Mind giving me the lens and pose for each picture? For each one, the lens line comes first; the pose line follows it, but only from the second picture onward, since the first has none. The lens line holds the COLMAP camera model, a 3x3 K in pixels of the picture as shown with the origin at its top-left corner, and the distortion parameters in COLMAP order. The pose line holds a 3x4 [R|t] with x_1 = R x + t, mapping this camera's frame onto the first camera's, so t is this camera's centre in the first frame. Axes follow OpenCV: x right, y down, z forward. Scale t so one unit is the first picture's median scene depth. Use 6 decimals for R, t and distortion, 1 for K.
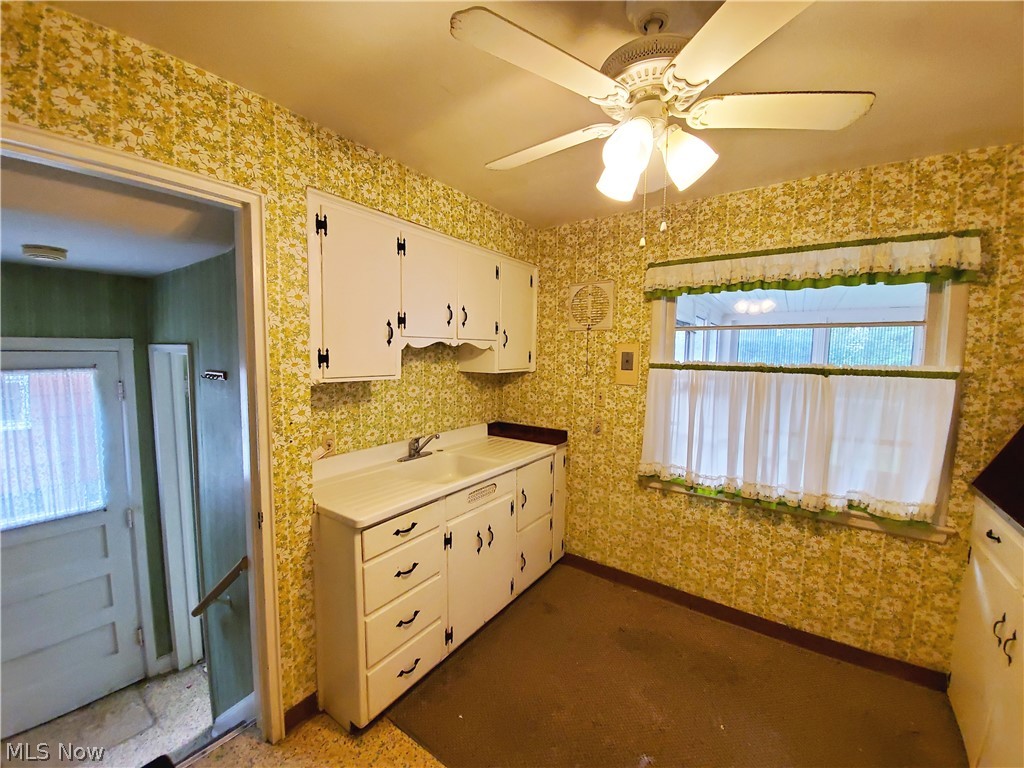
lens RADIAL K [[394.8, 0, 526.6], [0, 394.8, 392.2], [0, 0, 1]] dist [-0.000990, -0.012989]
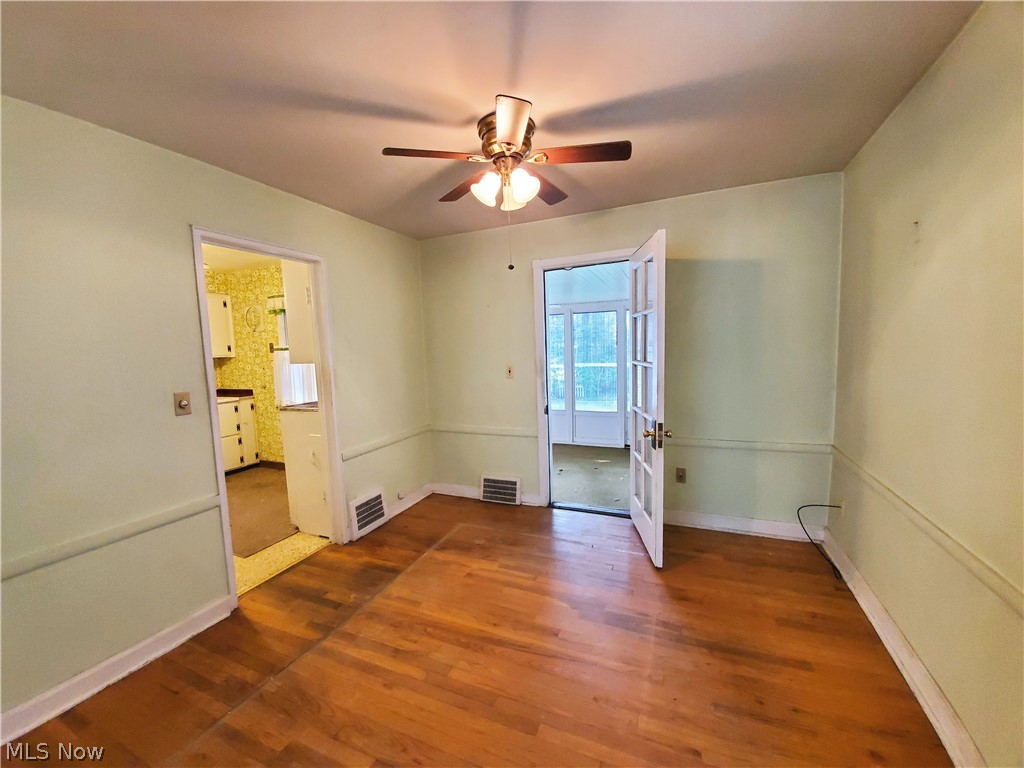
lens RADIAL K [[411.5, 0, 512.0], [0, 411.5, 384.0], [0, 0, 1]] dist [0.000053, -0.015092]
pose [[0.982580, -0.073473, 0.170697, 1.068549], [0.072319, 0.997297, 0.012978, 0.154016], [-0.171189, -0.000408, 0.985238, -1.138571]]
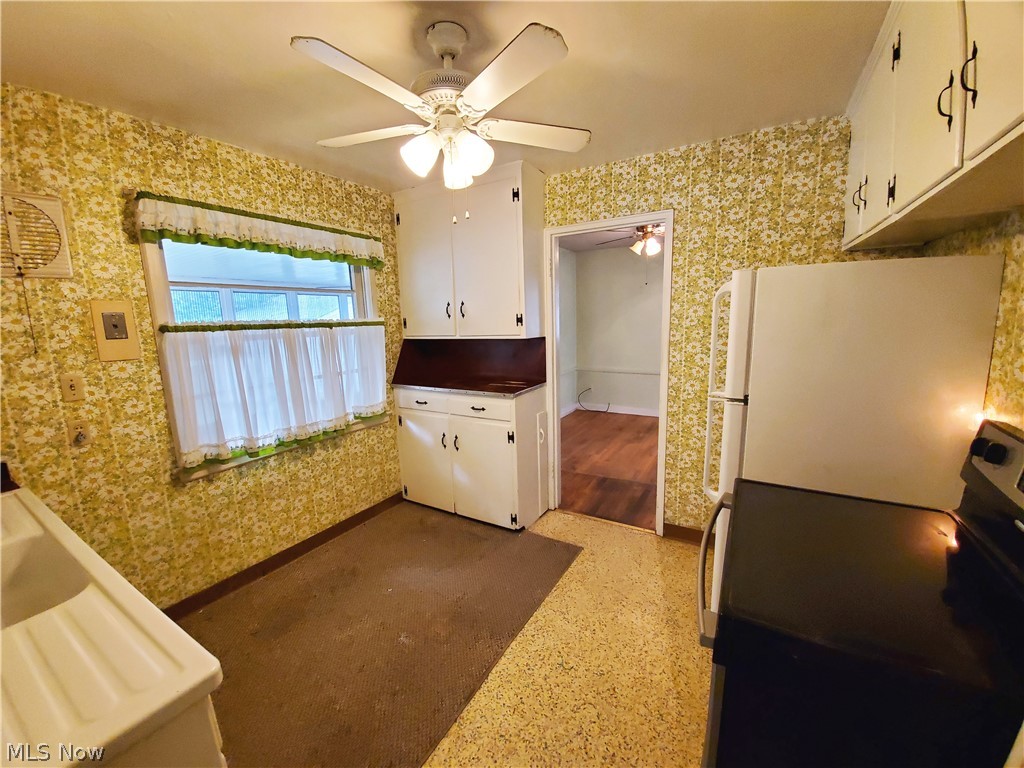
lens RADIAL K [[411.5, 0, 512.0], [0, 411.5, 384.0], [0, 0, 1]] dist [0.000053, -0.015092]
pose [[-0.070304, -0.180974, 0.980972, -0.533498], [0.103334, 0.976793, 0.187609, -0.043192], [-0.992159, 0.114558, -0.049972, 0.375041]]
